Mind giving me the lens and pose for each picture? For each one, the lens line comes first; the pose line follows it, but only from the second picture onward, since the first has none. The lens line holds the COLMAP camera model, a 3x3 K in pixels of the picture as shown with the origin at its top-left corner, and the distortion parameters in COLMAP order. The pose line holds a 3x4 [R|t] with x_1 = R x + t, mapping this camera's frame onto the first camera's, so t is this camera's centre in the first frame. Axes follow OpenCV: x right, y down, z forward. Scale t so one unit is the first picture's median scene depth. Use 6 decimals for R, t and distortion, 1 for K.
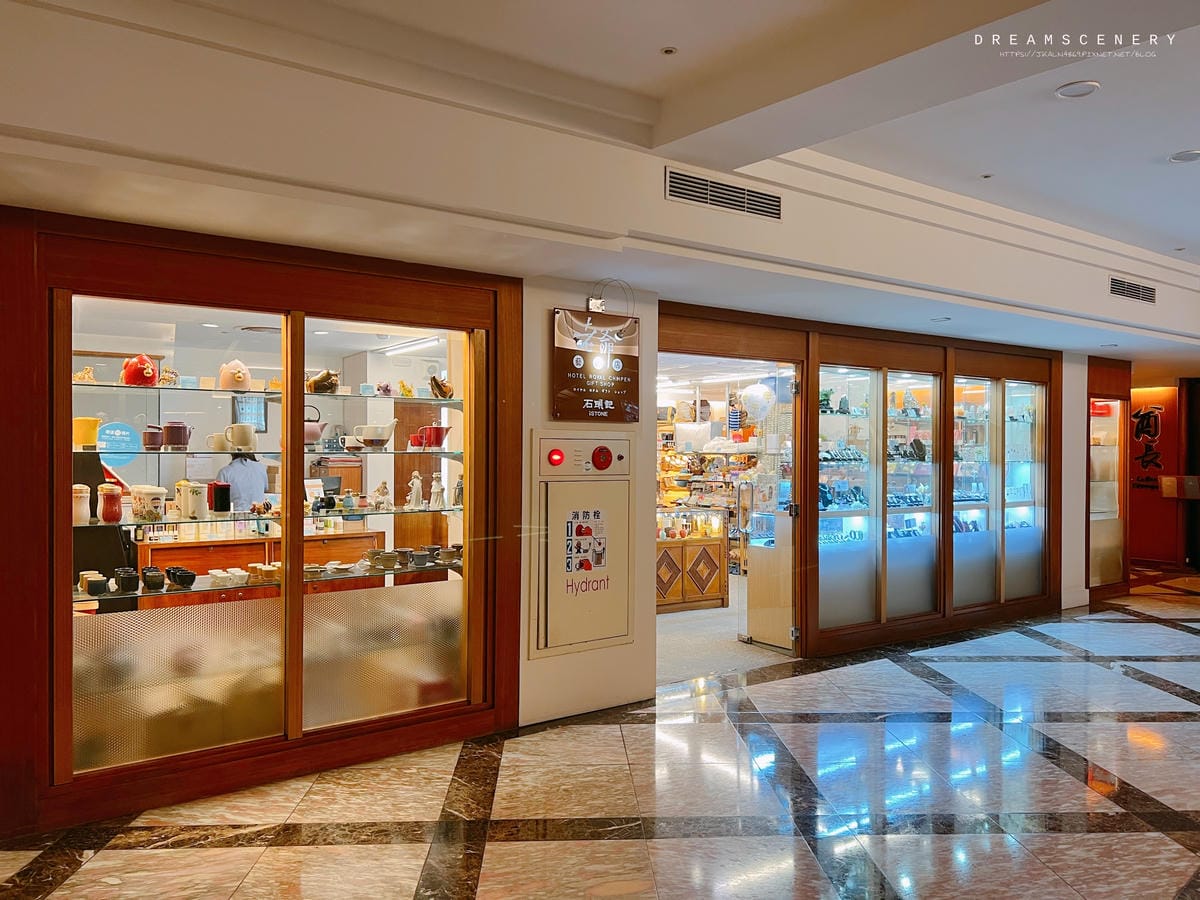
lens RADIAL K [[948.7, 0, 600.0], [0, 948.7, 450.0], [0, 0, 1]] dist [-0.000272, -0.000075]
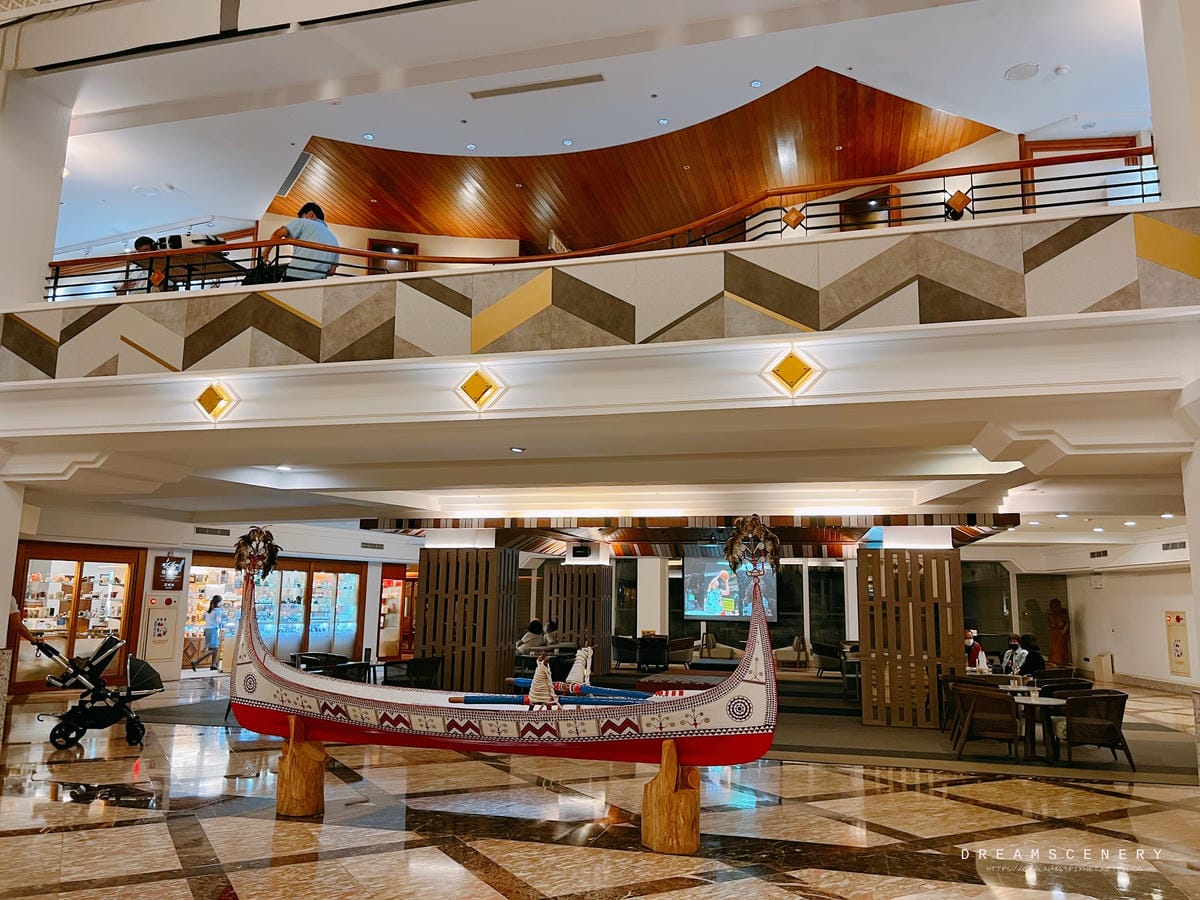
lens RADIAL K [[844.7, 0, 600.0], [0, 844.7, 450.0], [0, 0, 1]] dist [-0.001354, -0.000209]
pose [[0.883904, 0.091079, 0.458714, -0.044860], [-0.011311, 0.984729, -0.173727, -0.011977], [-0.467532, 0.148369, 0.871436, -1.551843]]
